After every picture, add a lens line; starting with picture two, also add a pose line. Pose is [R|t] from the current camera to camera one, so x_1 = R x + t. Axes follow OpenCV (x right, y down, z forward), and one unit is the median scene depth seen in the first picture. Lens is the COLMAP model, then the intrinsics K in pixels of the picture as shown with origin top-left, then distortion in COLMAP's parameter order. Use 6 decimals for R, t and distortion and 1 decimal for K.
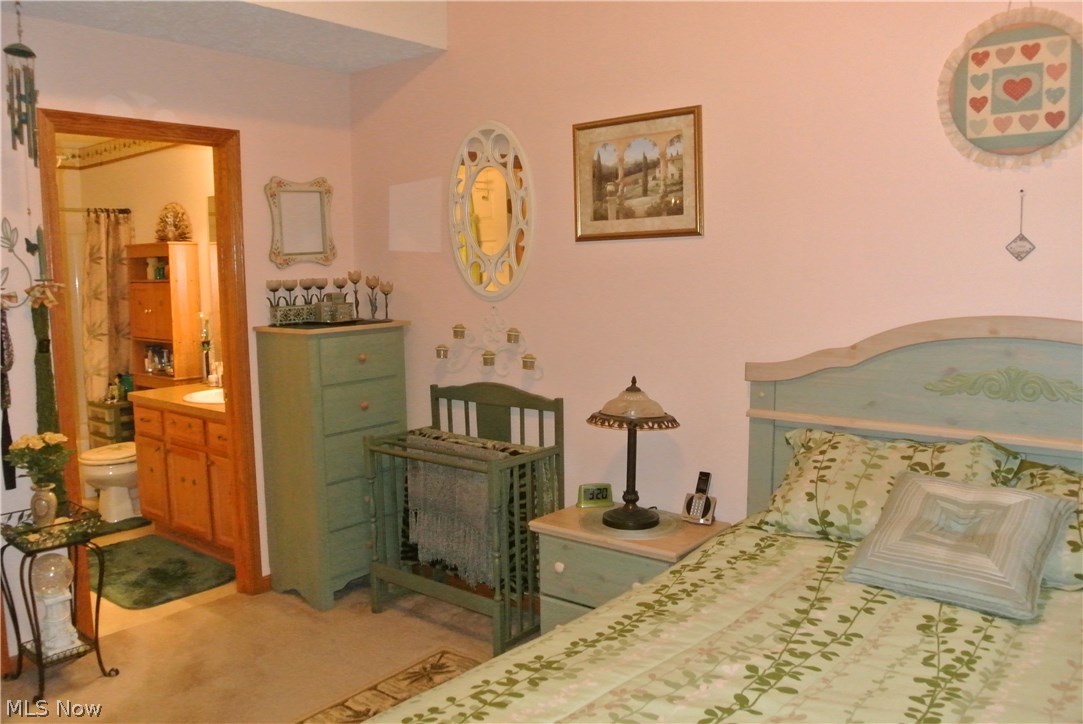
lens RADIAL K [[851.4, 0, 533.6], [0, 851.4, 357.5], [0, 0, 1]] dist [-0.083442, 0.034773]
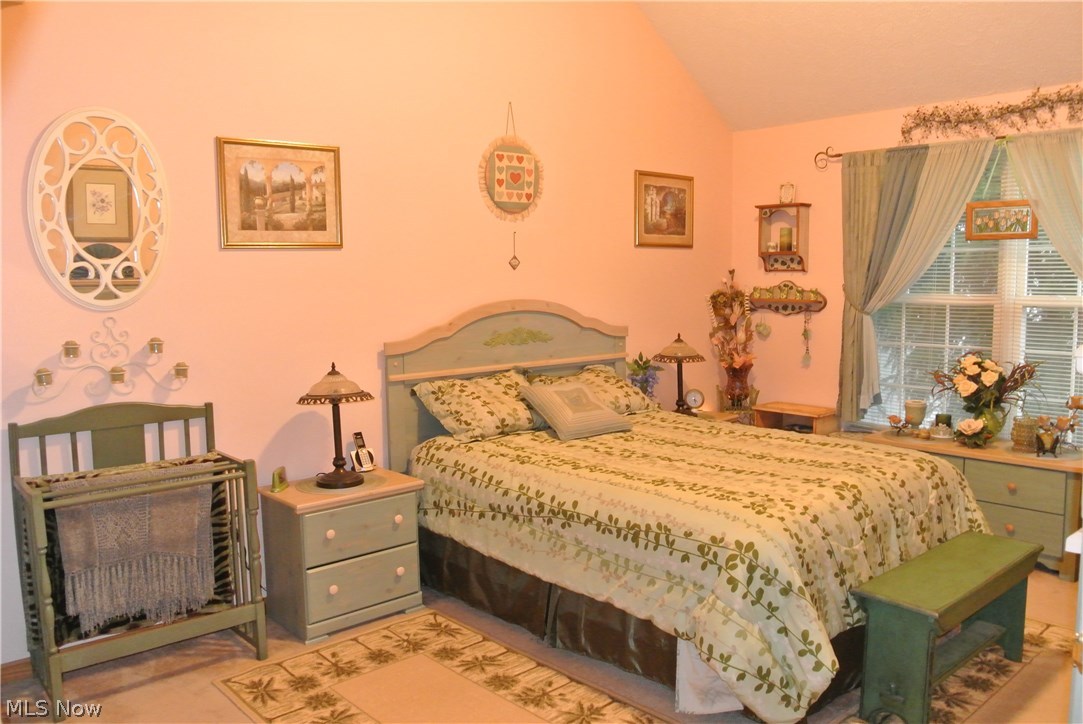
lens RADIAL K [[851.4, 0, 531.2], [0, 851.4, 361.6], [0, 0, 1]] dist [-0.083442, 0.034773]
pose [[0.161381, -0.078212, 0.983788, -0.964371], [0.117010, 0.991340, 0.059618, -0.016375], [-0.979931, 0.105492, 0.169135, 0.492744]]
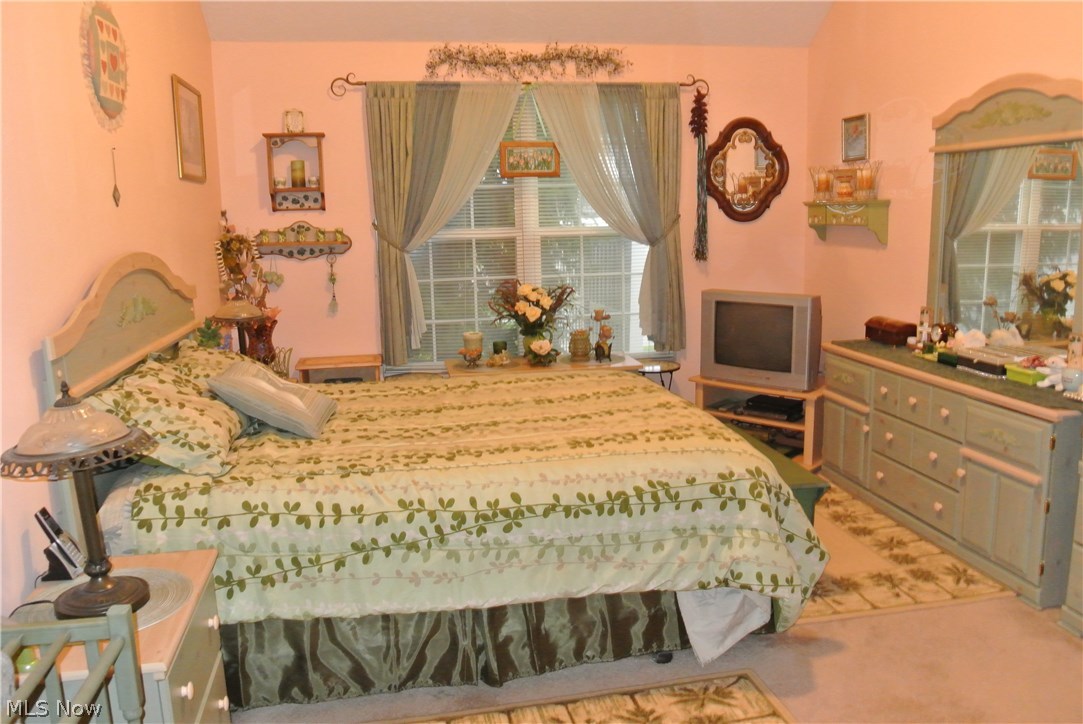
lens RADIAL K [[851.4, 0, 540.1], [0, 851.4, 359.5], [0, 0, 1]] dist [-0.083442, 0.034773]
pose [[-0.766608, -0.071003, 0.638178, -0.498439], [0.111696, 0.963970, 0.241425, -0.094523], [-0.632326, 0.256360, -0.731056, 1.154470]]
